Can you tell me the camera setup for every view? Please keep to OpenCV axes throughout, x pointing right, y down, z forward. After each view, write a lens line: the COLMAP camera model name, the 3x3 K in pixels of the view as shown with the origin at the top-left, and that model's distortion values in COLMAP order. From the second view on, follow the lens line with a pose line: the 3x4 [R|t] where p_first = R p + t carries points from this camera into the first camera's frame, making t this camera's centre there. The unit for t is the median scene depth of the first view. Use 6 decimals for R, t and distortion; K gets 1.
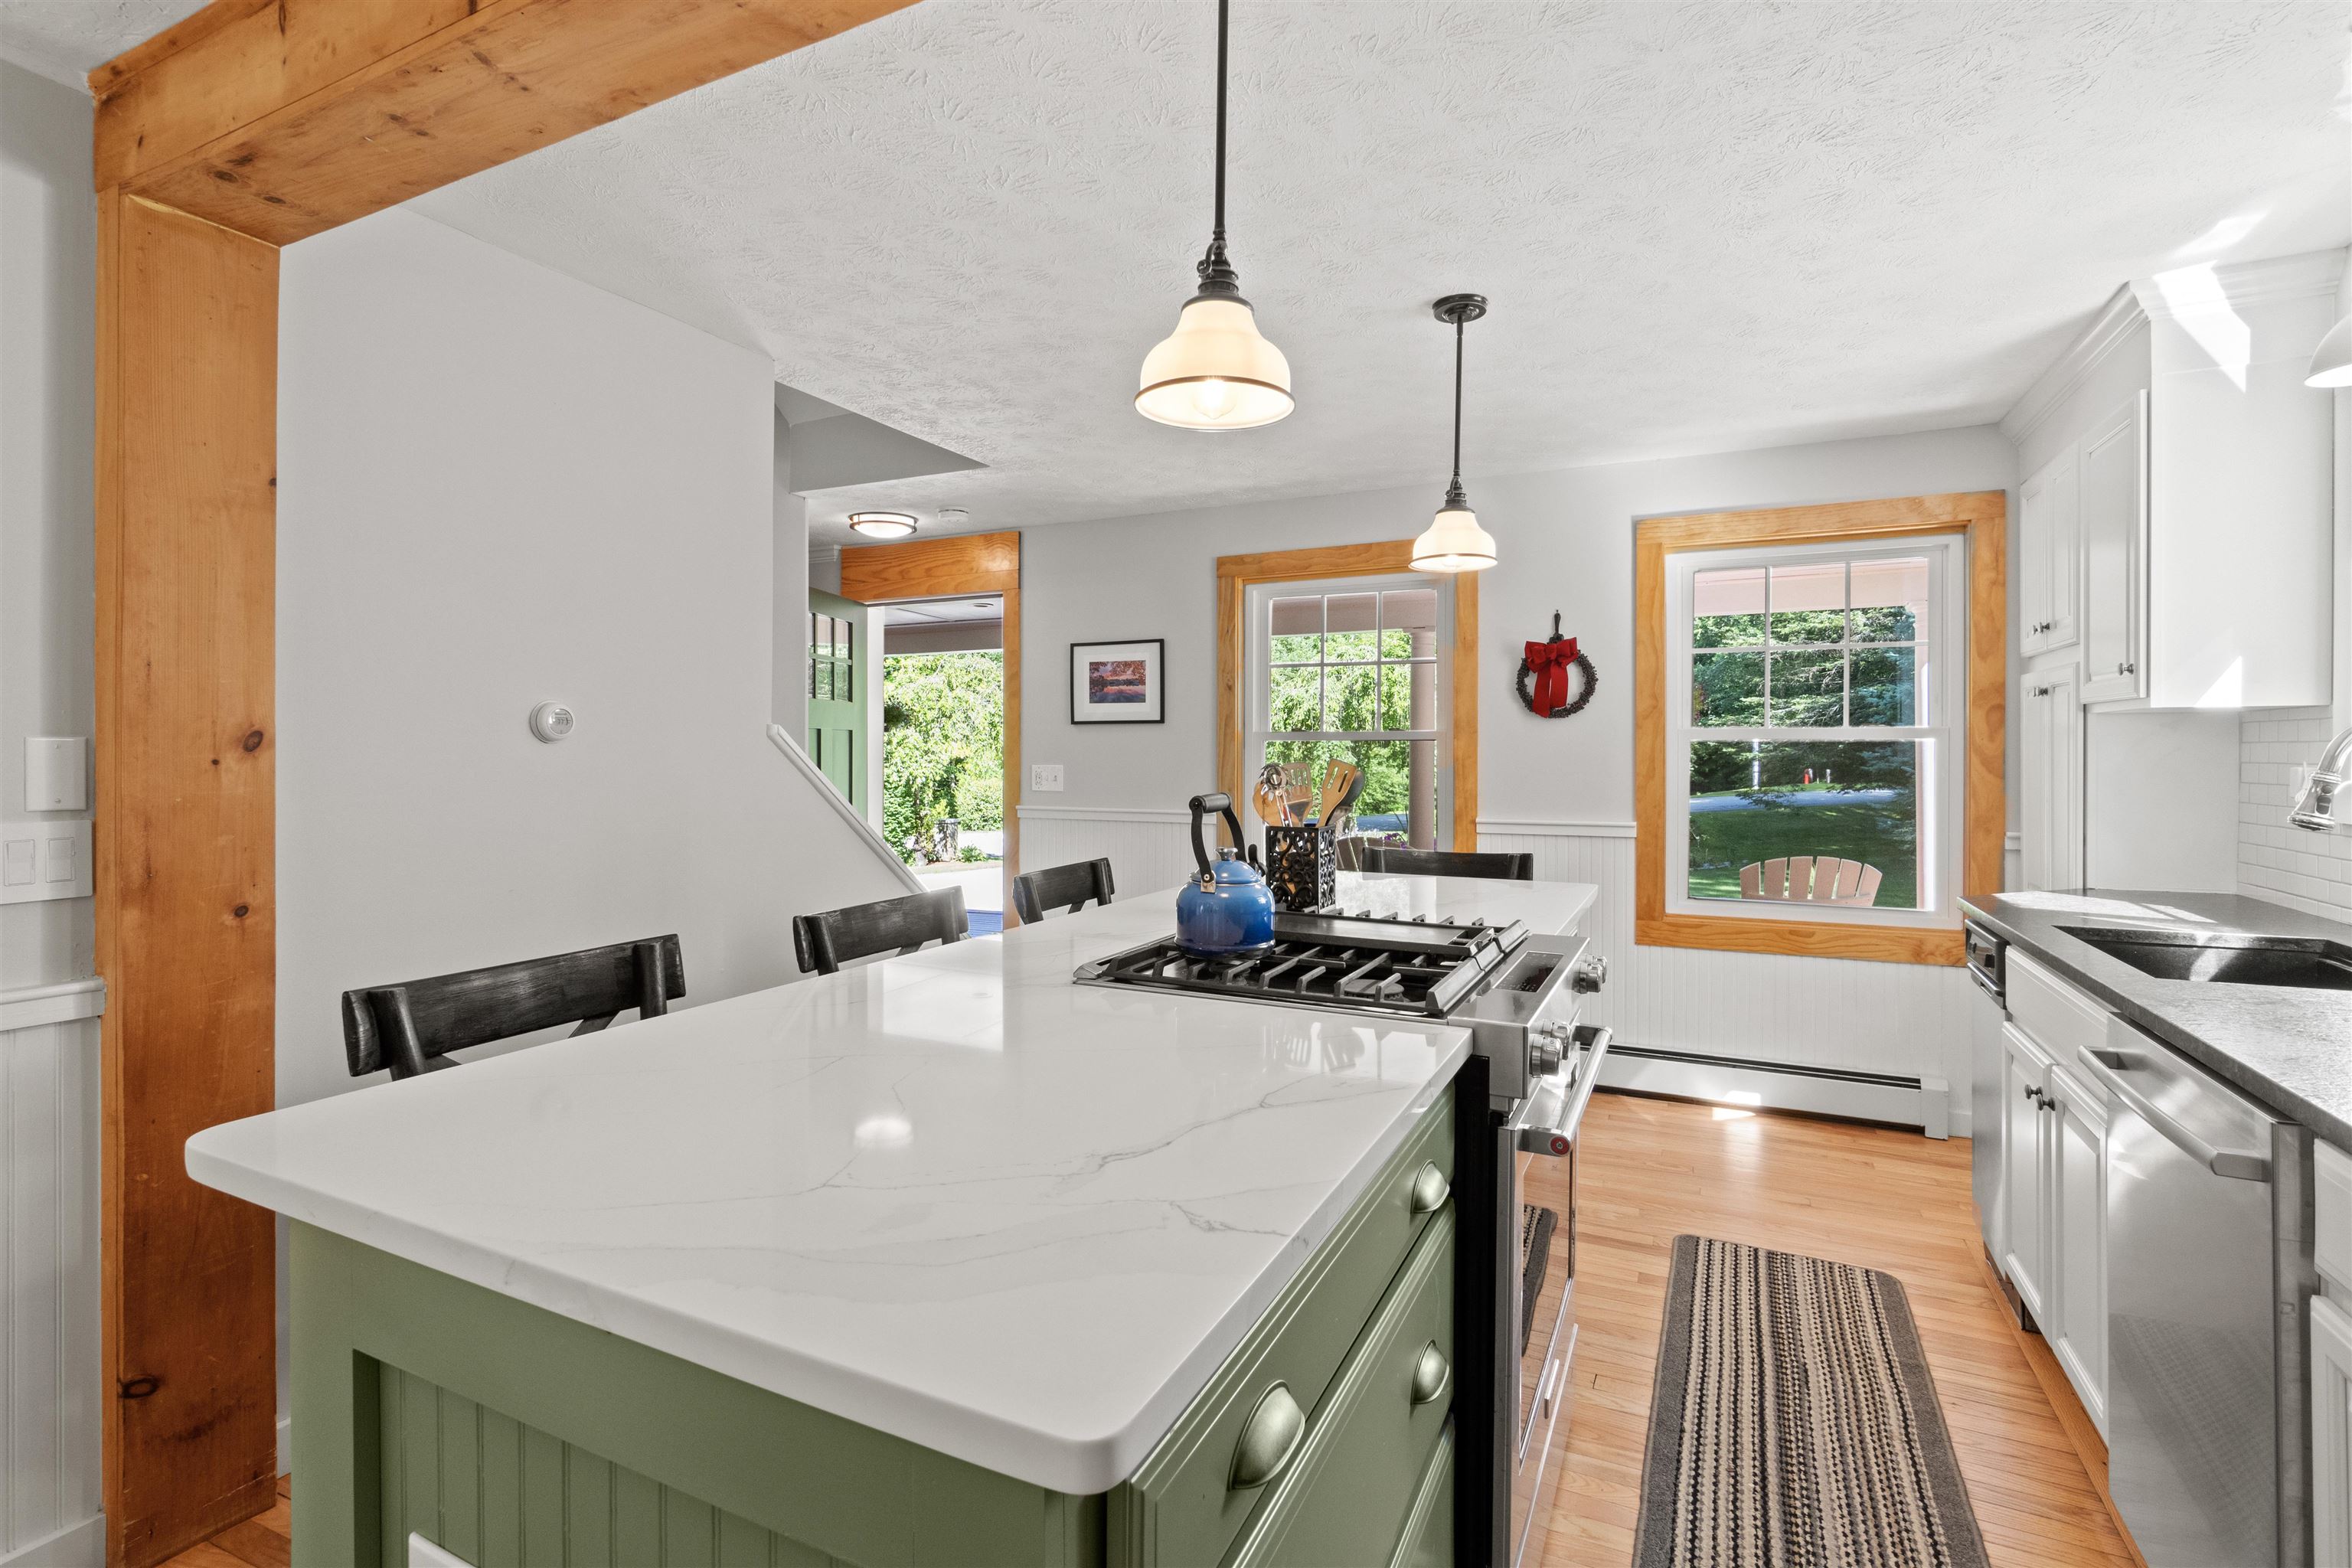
lens RADIAL K [[1133.1, 0, 1182.4], [0, 1133.1, 762.4], [0, 0, 1]] dist [-0.001140, -0.000151]
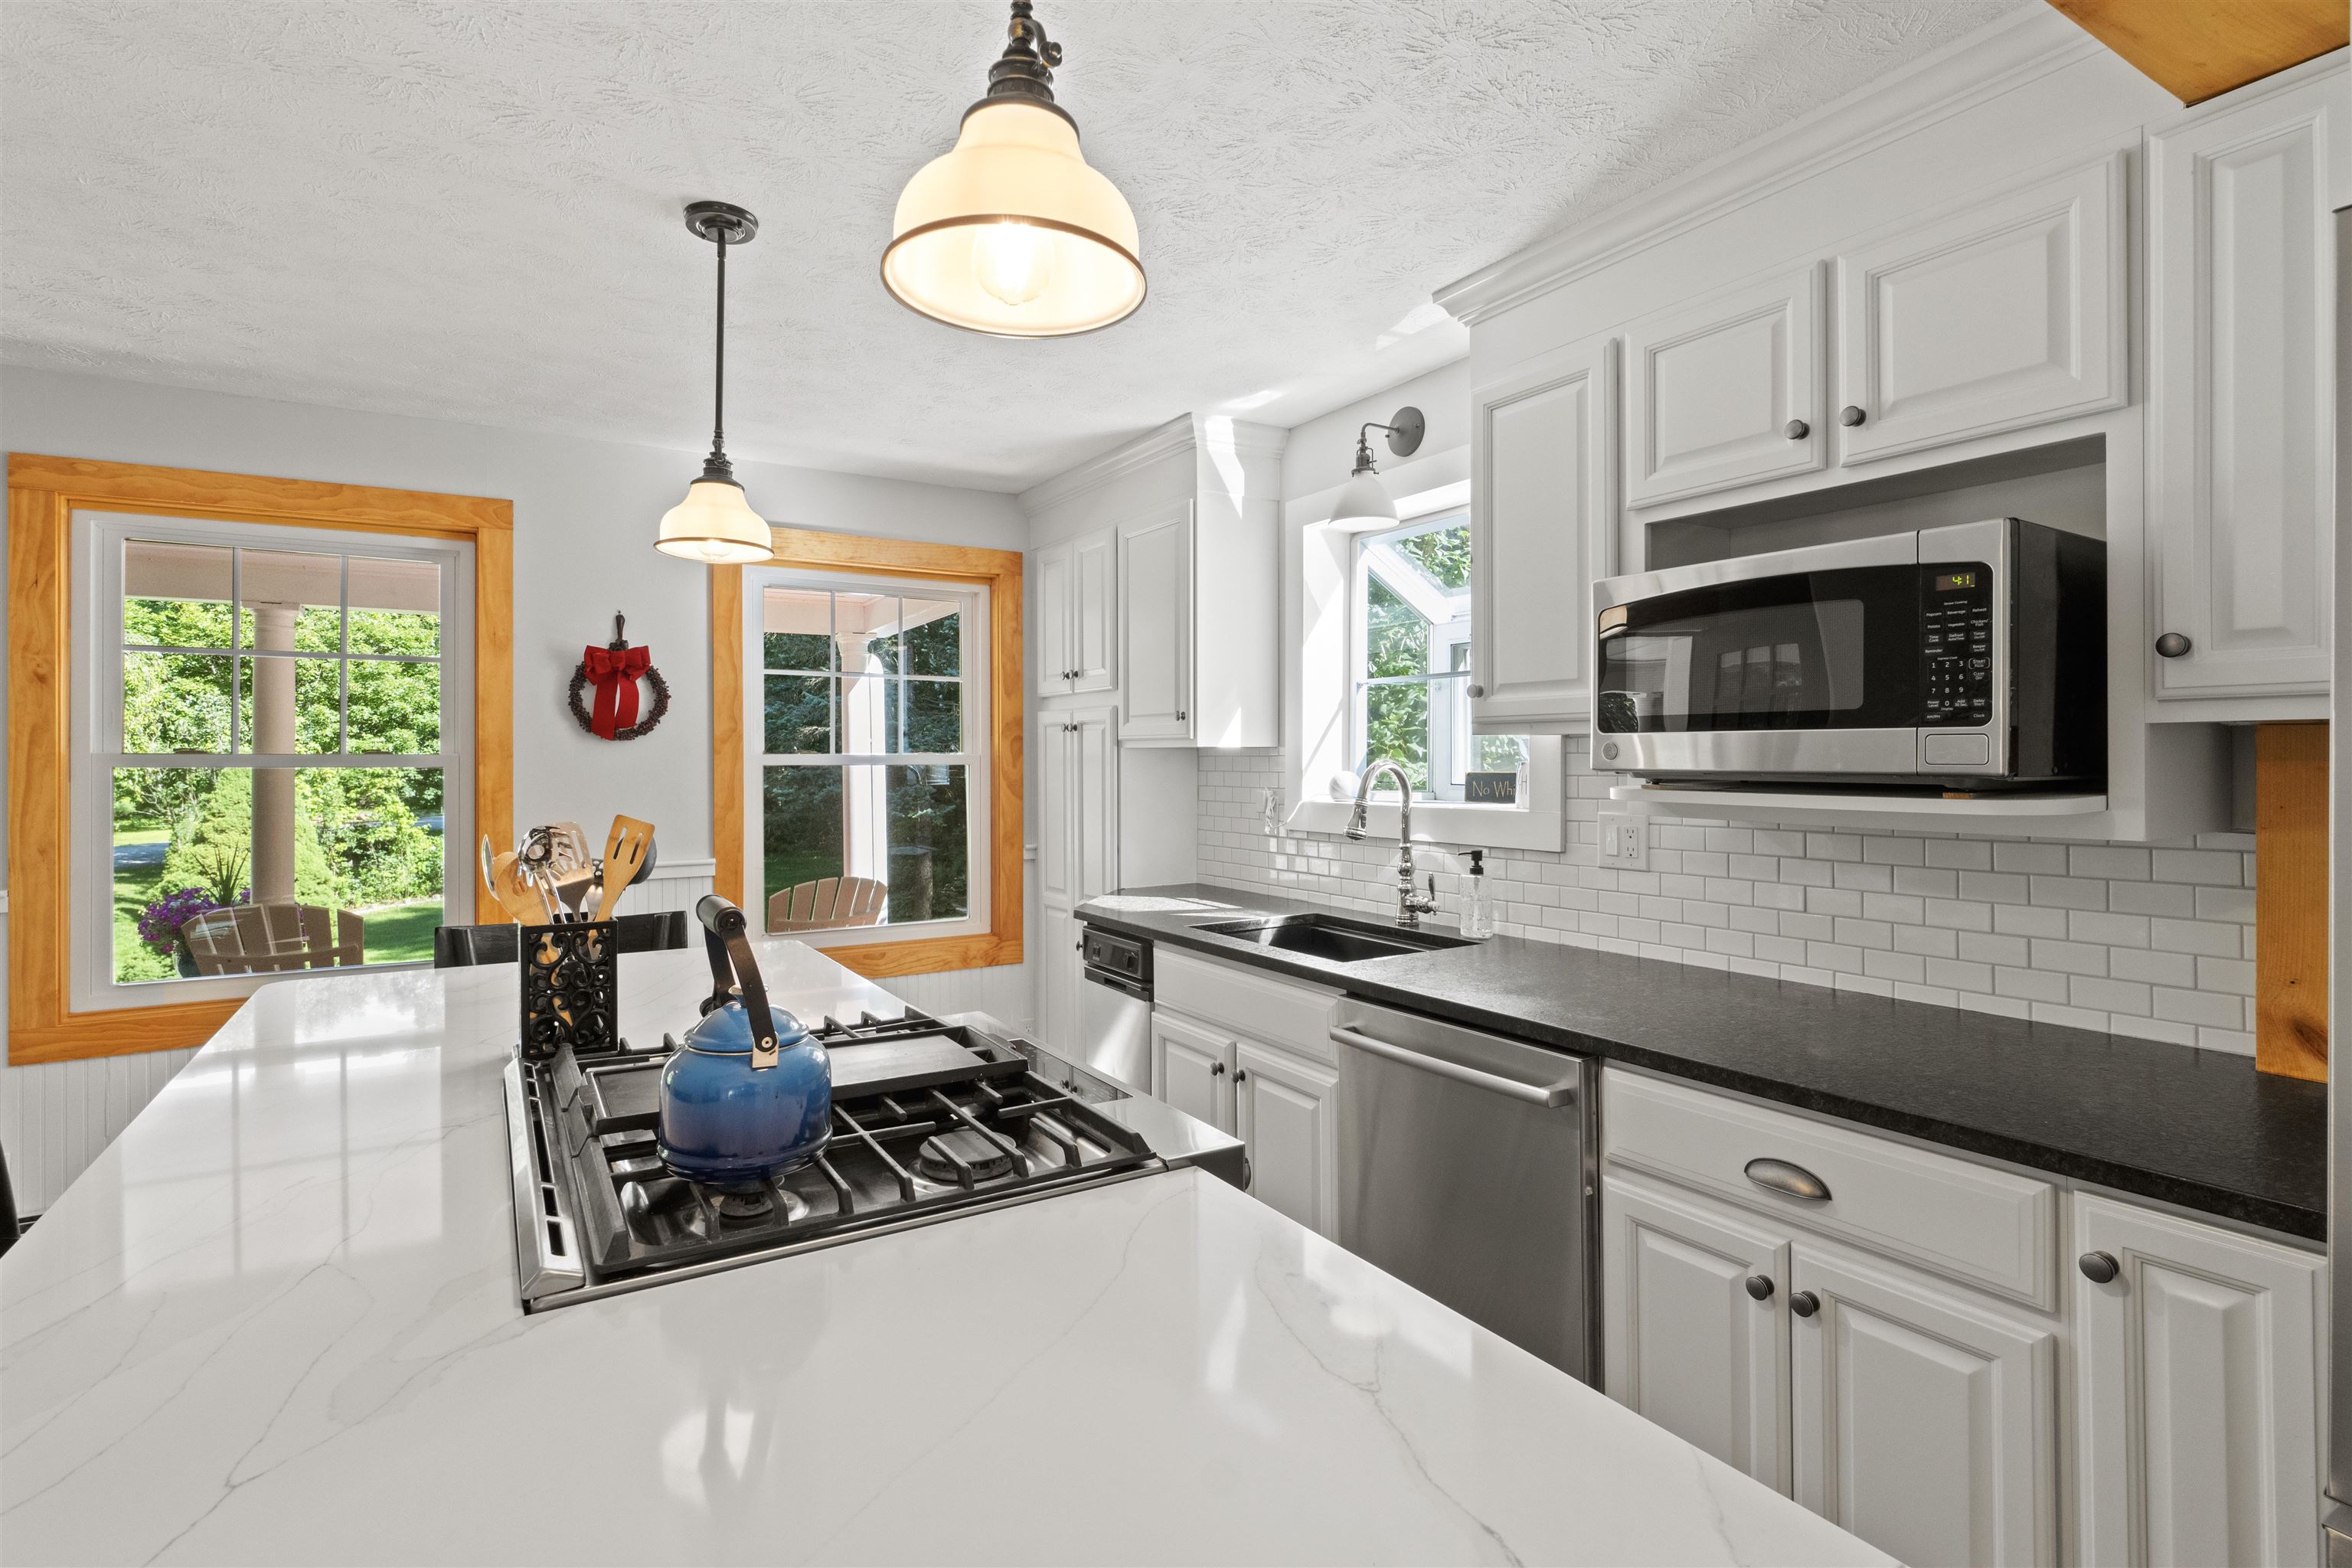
lens RADIAL K [[1133.1, 0, 1186.7], [0, 1133.1, 760.8], [0, 0, 1]] dist [-0.001140, -0.000151]
pose [[0.534110, -0.002356, 0.845412, -0.174544], [0.008695, 0.999959, -0.002706, -0.020896], [-0.845370, 0.008796, 0.534108, 0.230979]]
